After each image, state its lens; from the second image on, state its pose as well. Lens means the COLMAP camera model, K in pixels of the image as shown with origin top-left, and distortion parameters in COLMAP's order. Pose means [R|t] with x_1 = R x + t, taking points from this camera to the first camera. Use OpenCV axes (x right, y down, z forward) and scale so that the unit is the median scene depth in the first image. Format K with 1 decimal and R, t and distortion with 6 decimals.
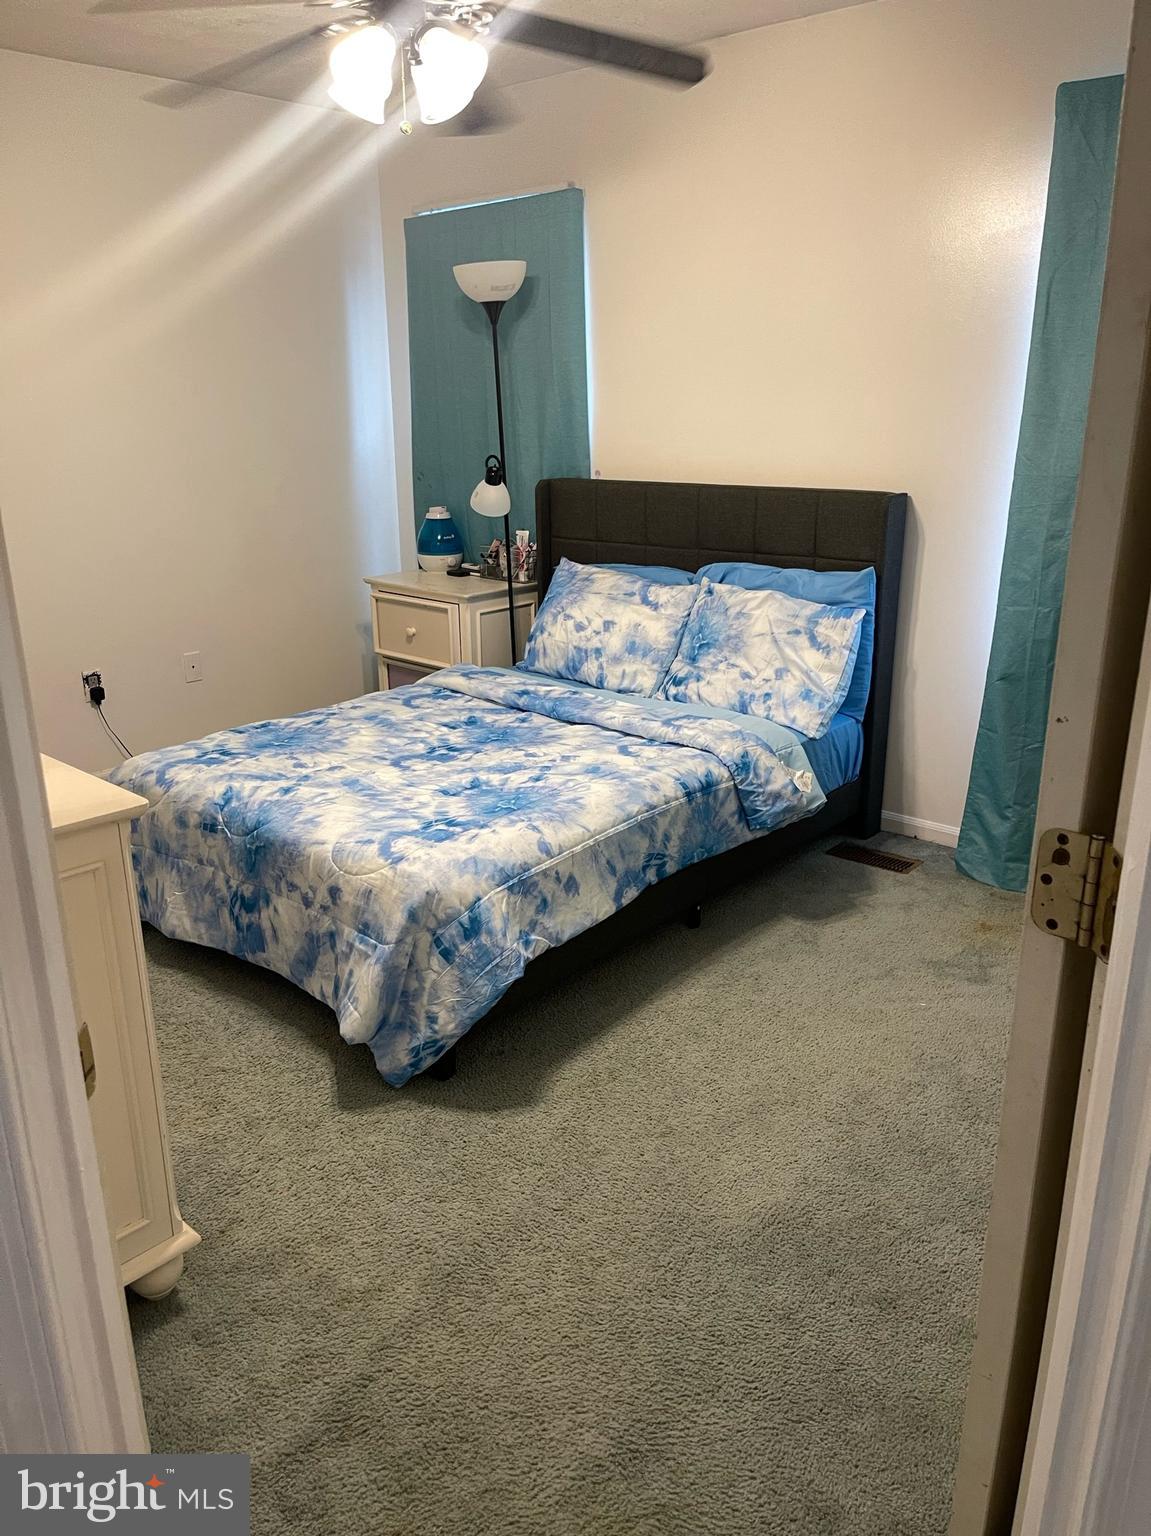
lens RADIAL K [[1156.3, 0, 588.0], [0, 1156.3, 763.8], [0, 0, 1]] dist [0.037972, -0.043799]
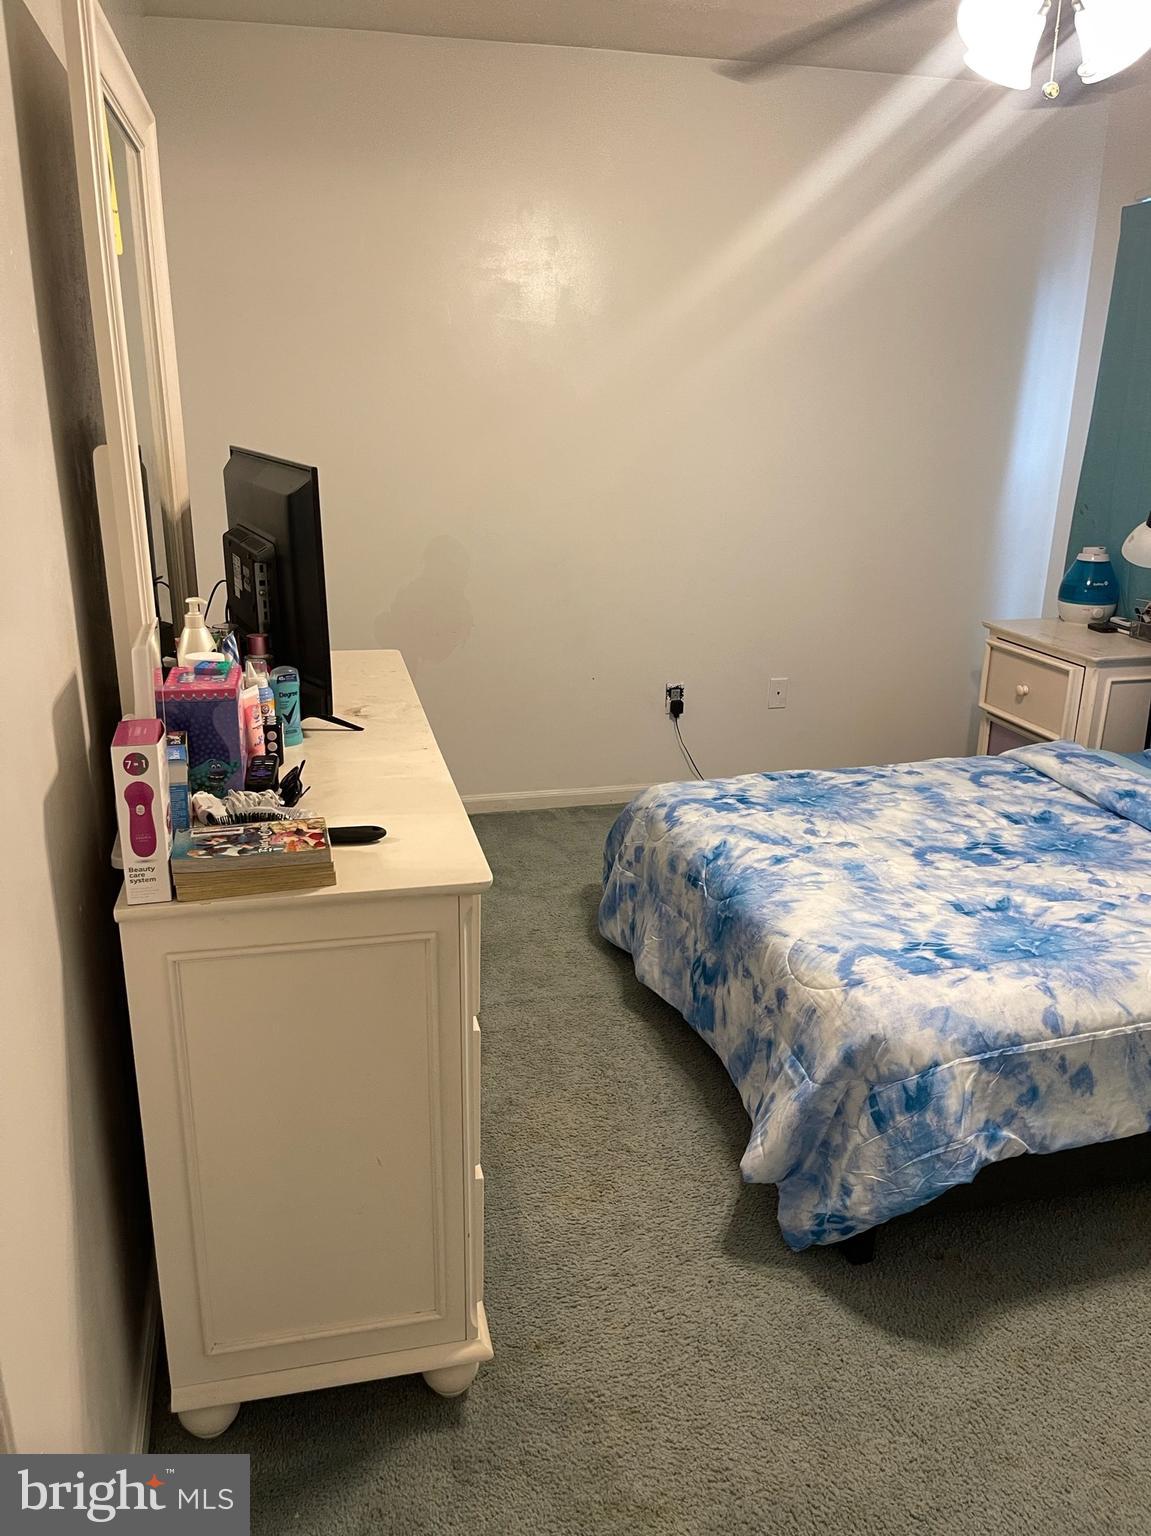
lens RADIAL K [[1156.3, 0, 568.2], [0, 1156.3, 778.0], [0, 0, 1]] dist [0.037972, -0.043799]
pose [[0.819523, 0.192332, -0.539806, 0.076102], [-0.190170, 0.979890, 0.060420, -0.062816], [0.540572, 0.053139, 0.839618, 0.168643]]
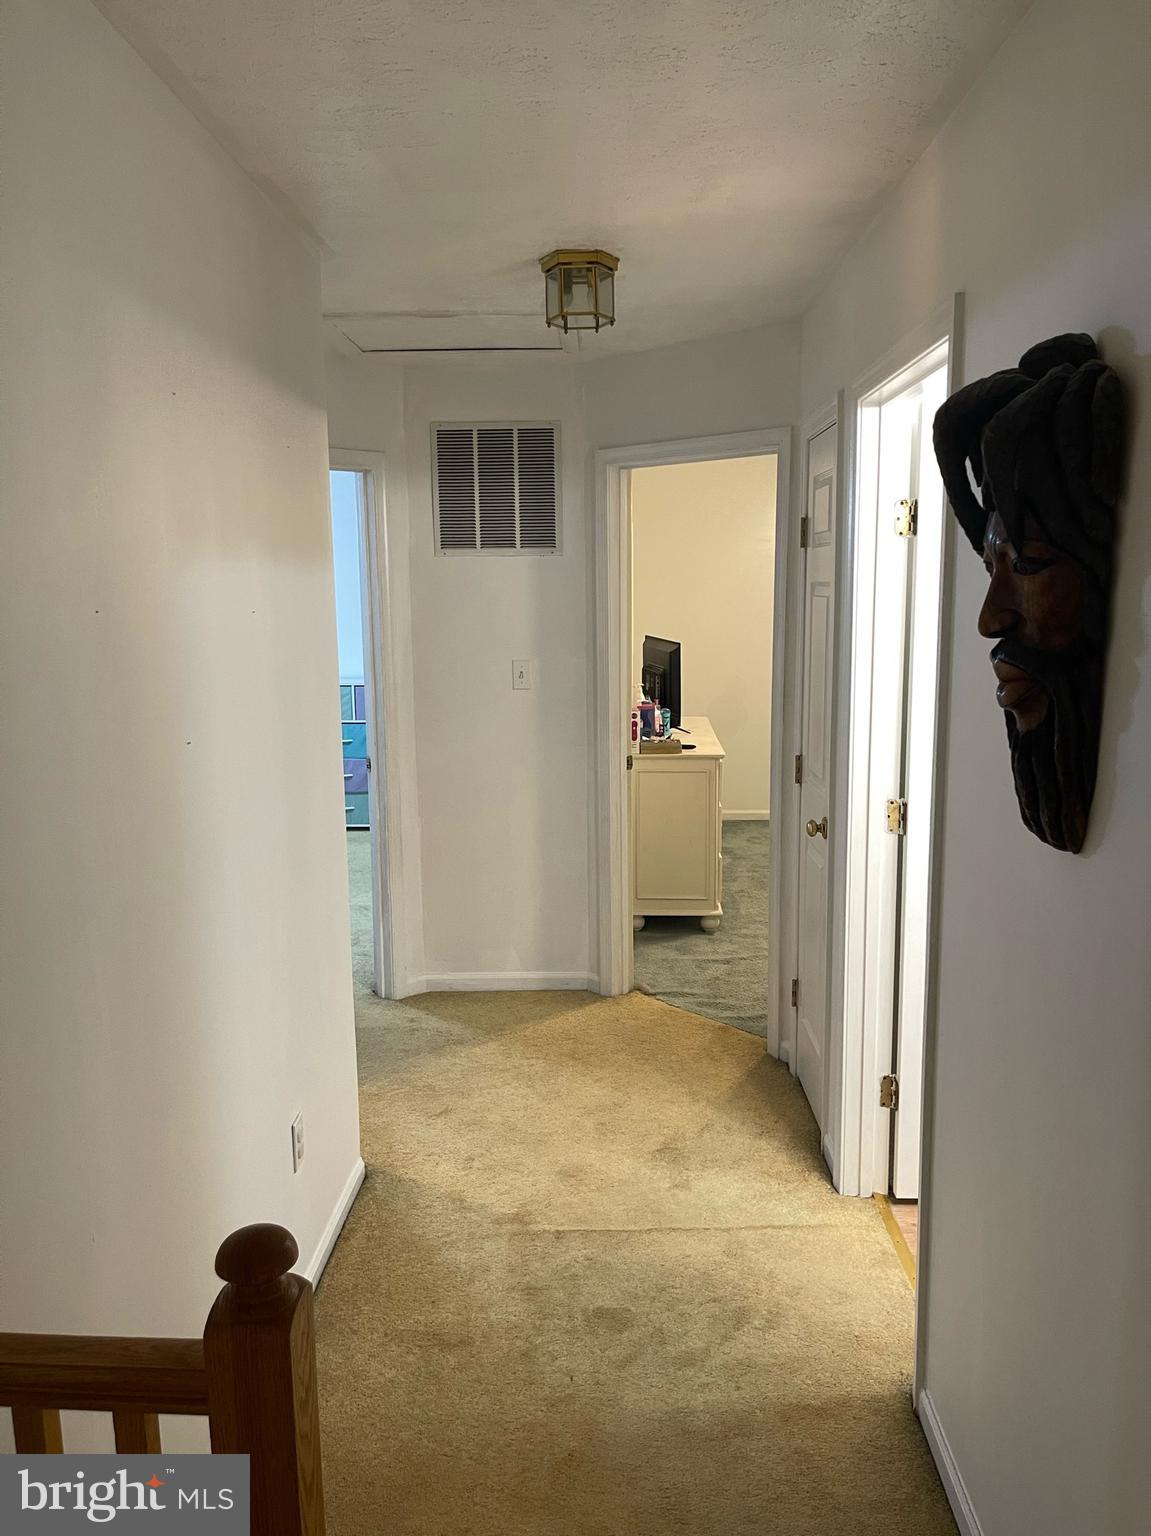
lens RADIAL K [[1156.3, 0, 577.3], [0, 1156.3, 768.4], [0, 0, 1]] dist [0.037972, -0.043799]
pose [[0.637838, 0.122770, -0.760323, 1.081228], [-0.226866, 0.973362, -0.033149, 0.167094], [0.735999, 0.193635, 0.648699, -0.828509]]
